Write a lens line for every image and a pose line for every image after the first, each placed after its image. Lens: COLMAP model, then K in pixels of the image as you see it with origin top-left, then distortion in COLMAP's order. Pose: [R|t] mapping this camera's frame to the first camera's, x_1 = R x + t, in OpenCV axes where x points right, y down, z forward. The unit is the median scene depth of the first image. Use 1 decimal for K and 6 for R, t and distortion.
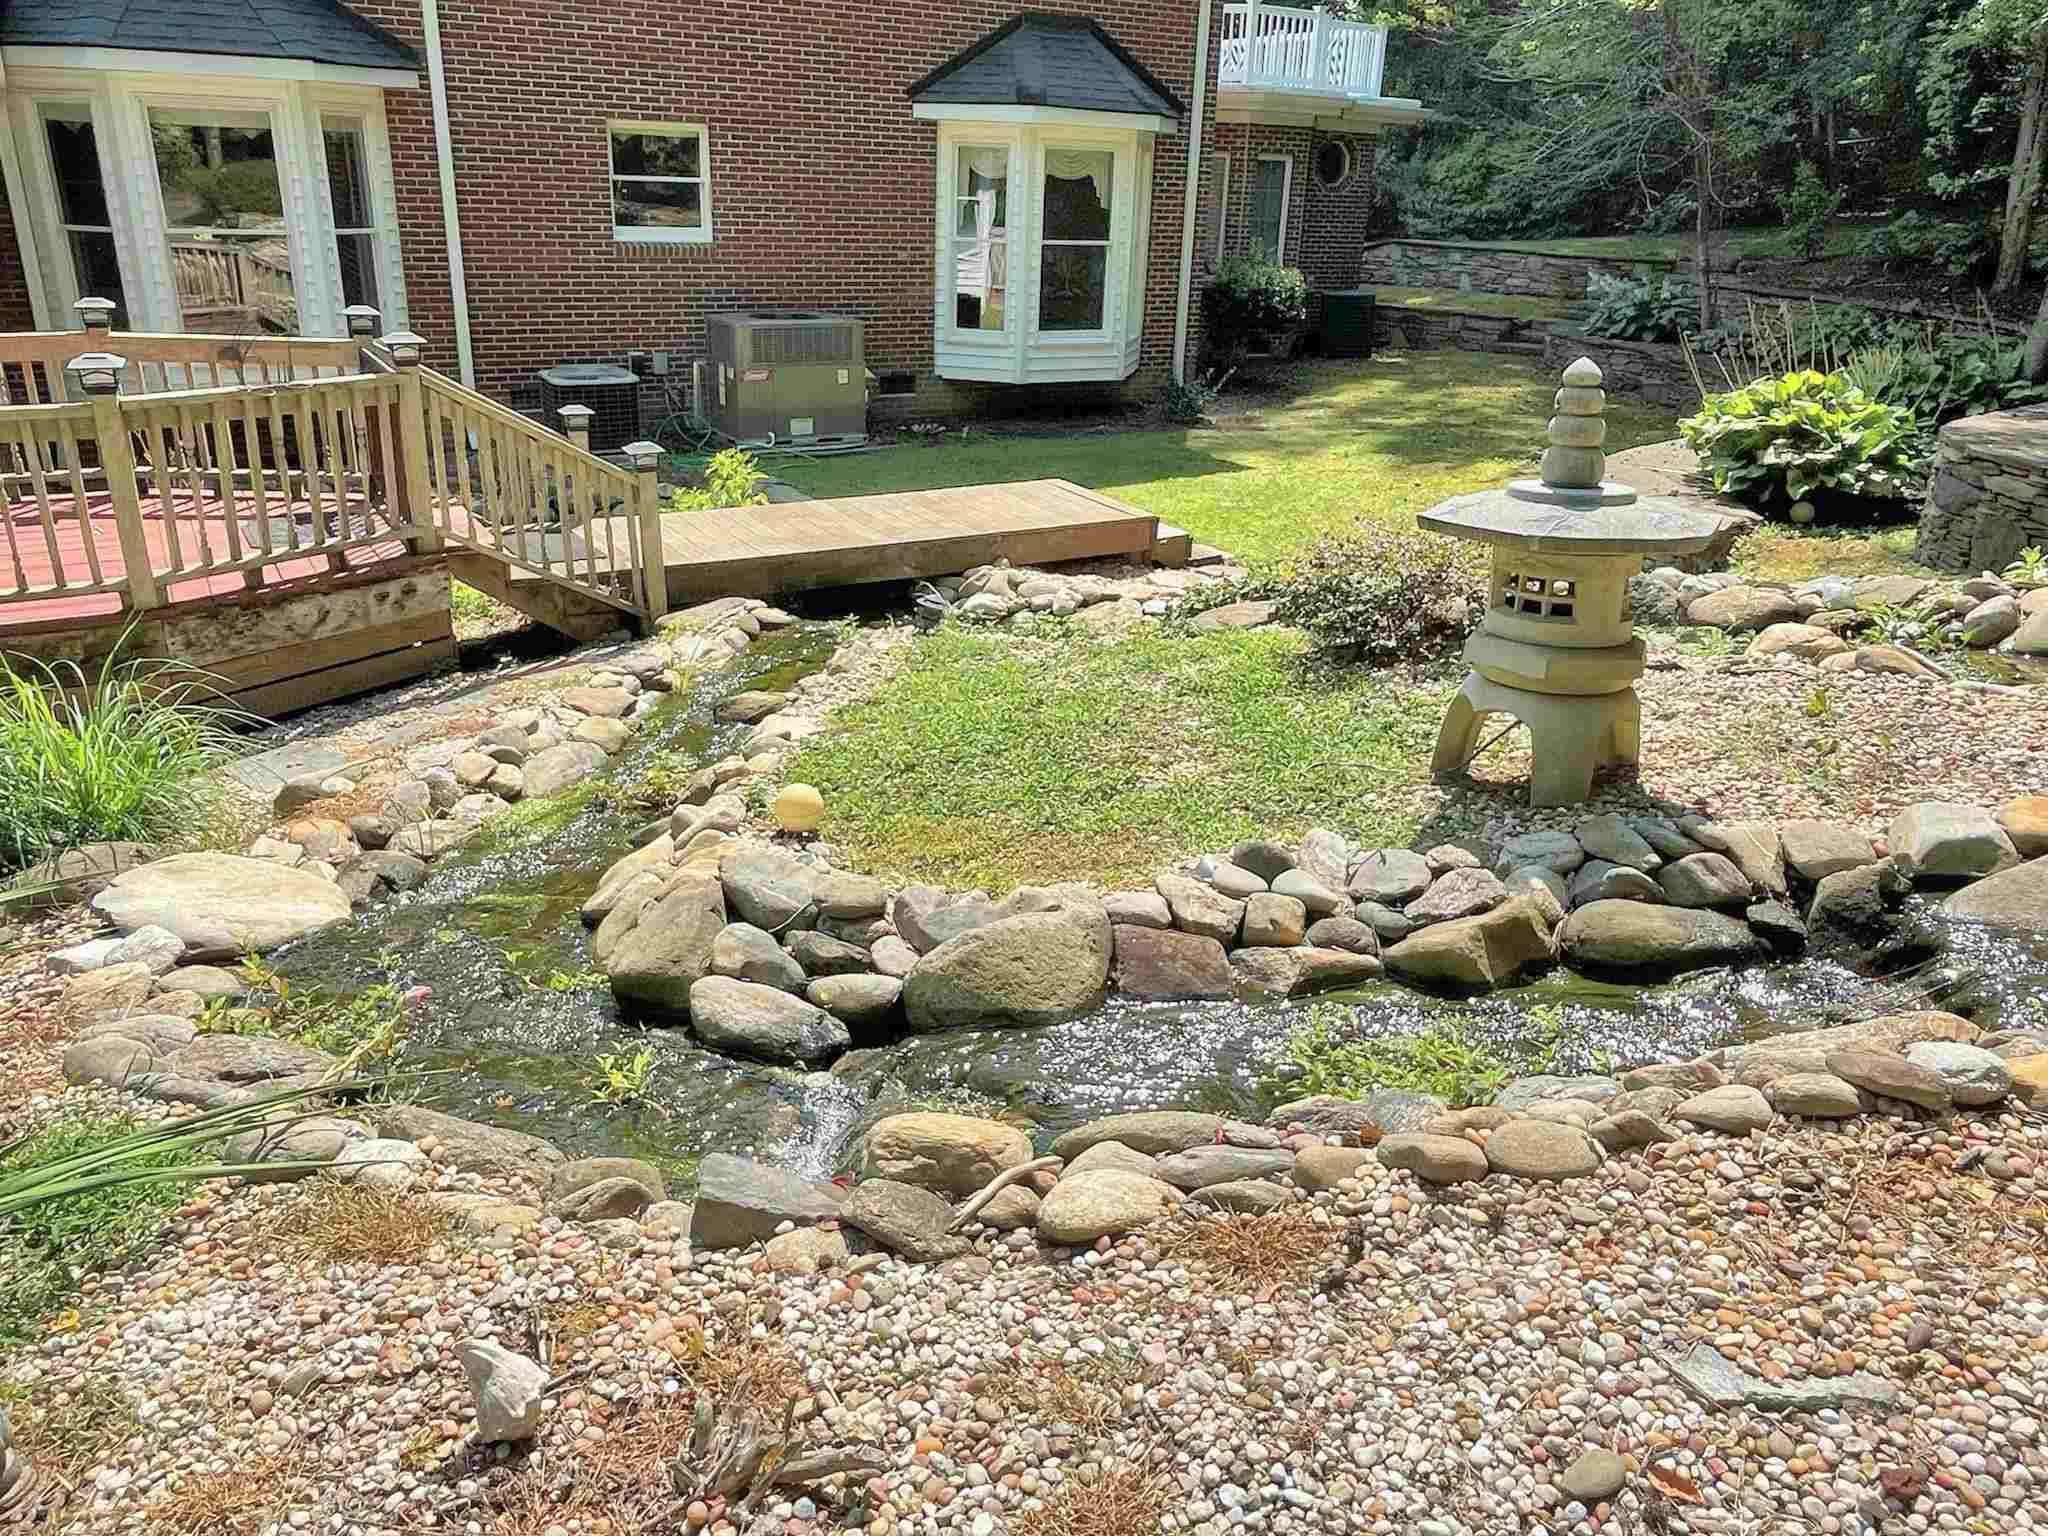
lens RADIAL K [[1445.2, 0, 1020.2], [0, 1445.2, 762.2], [0, 0, 1]] dist [0.002203, -0.005923]
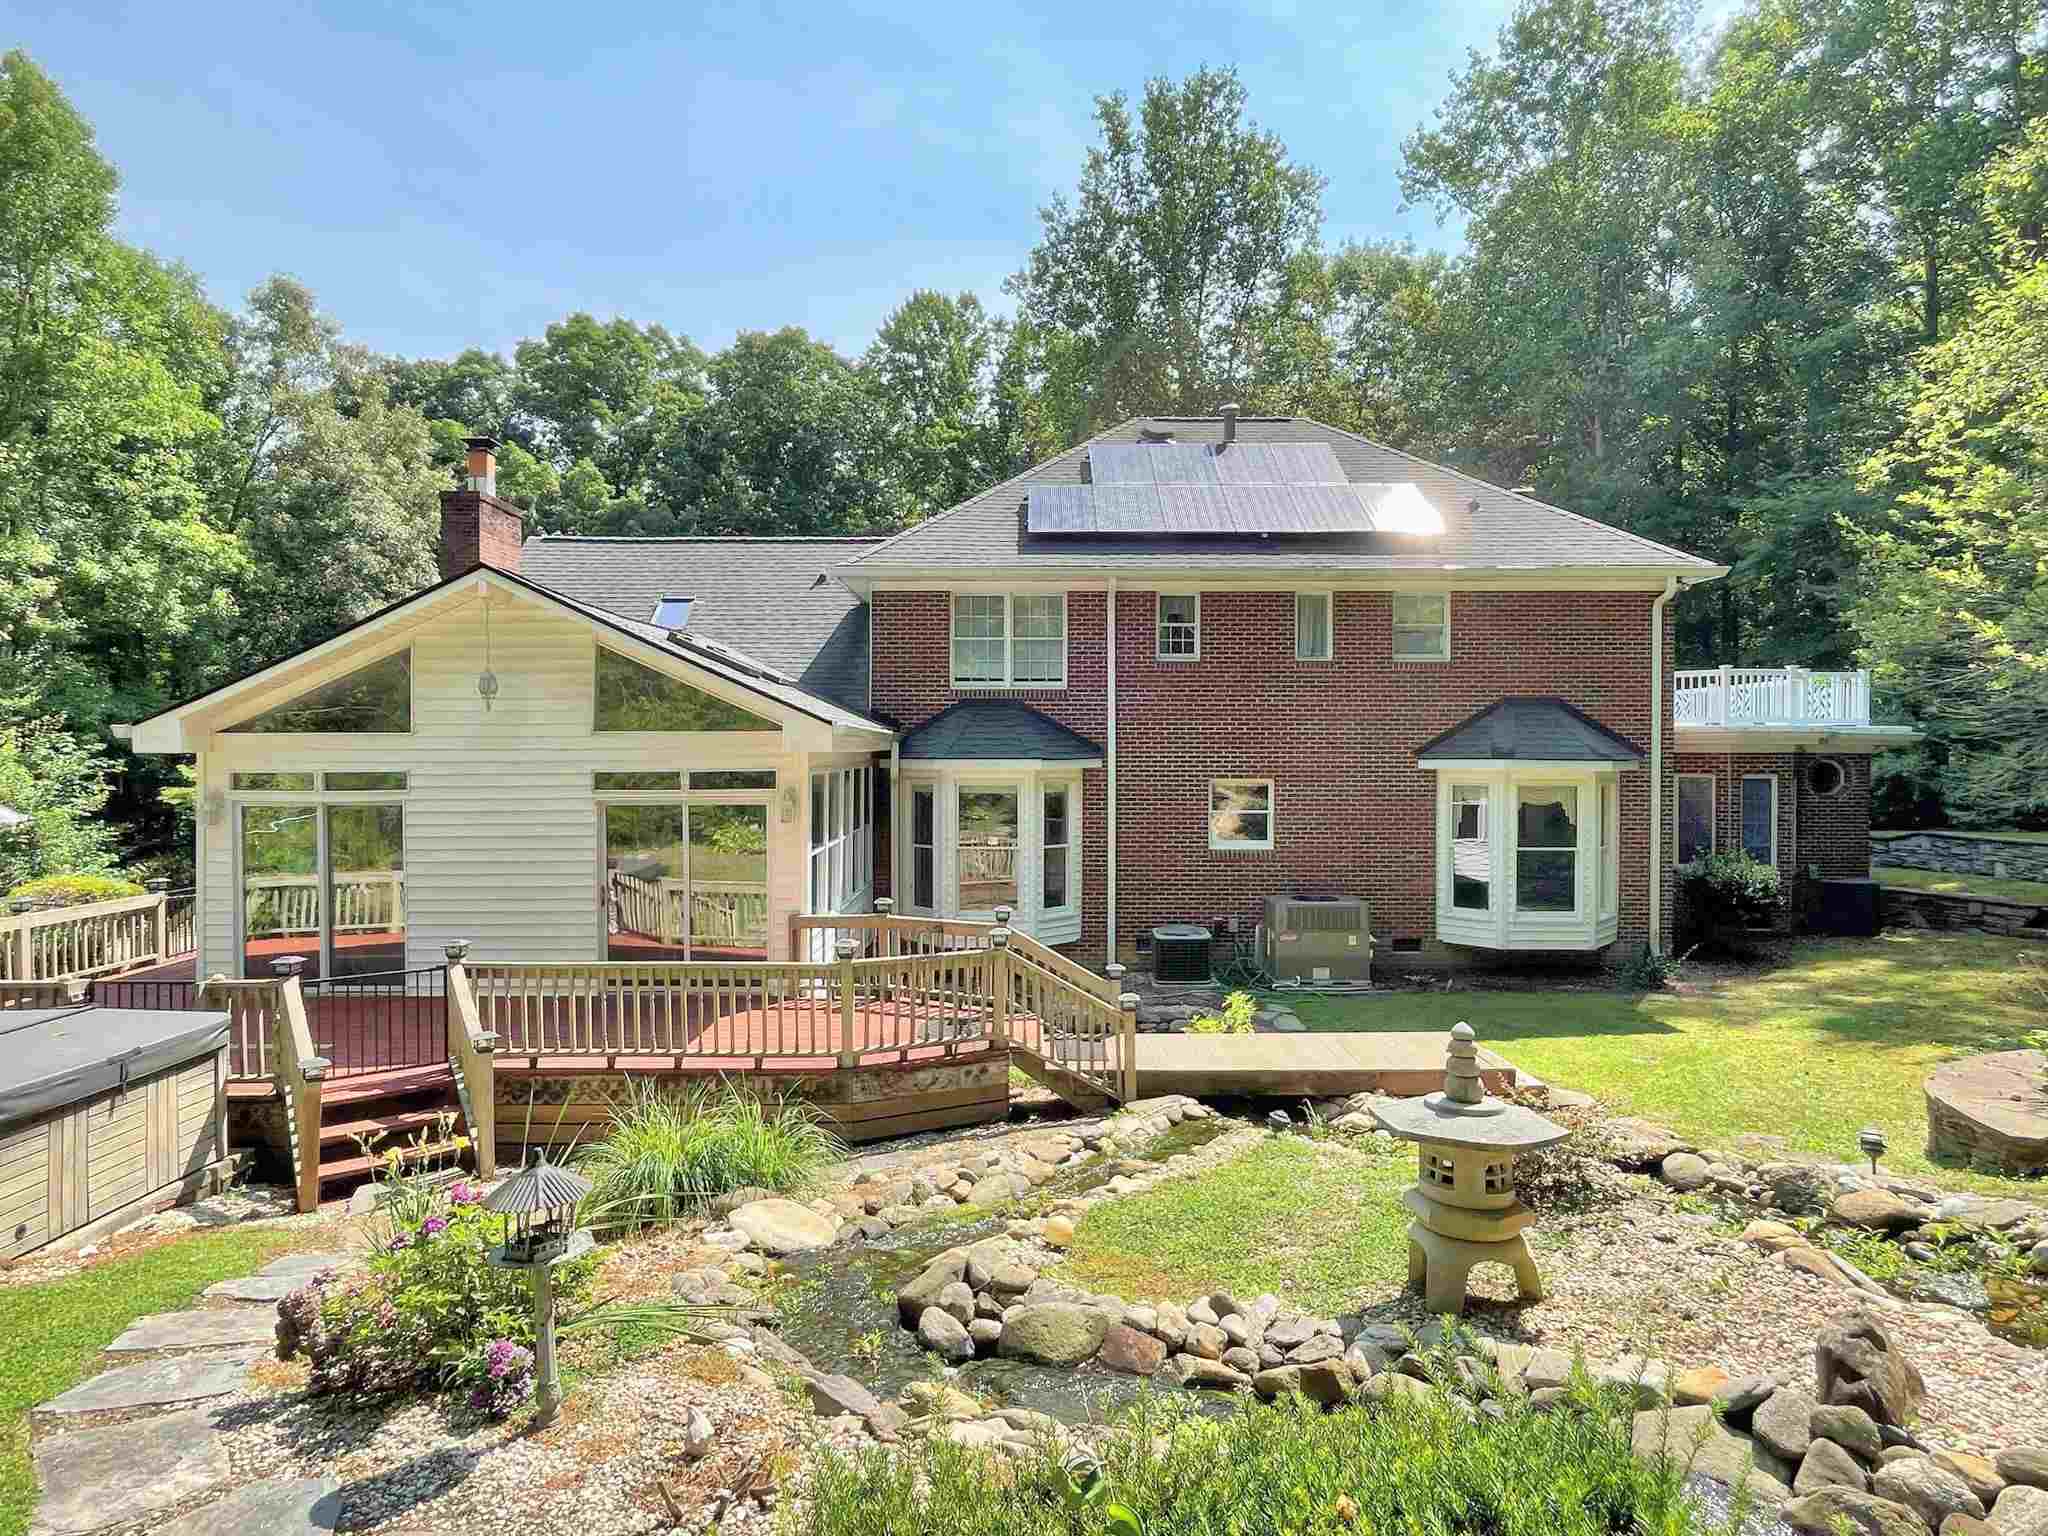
lens RADIAL K [[1099.2, 0, 1020.7], [0, 1099.2, 774.1], [0, 0, 1]] dist [-0.000480, -0.002442]
pose [[0.864316, -0.026084, -0.502273, 0.273575], [-0.161566, 0.931325, -0.326389, -0.023639], [0.476293, 0.363253, 0.800745, -0.164946]]
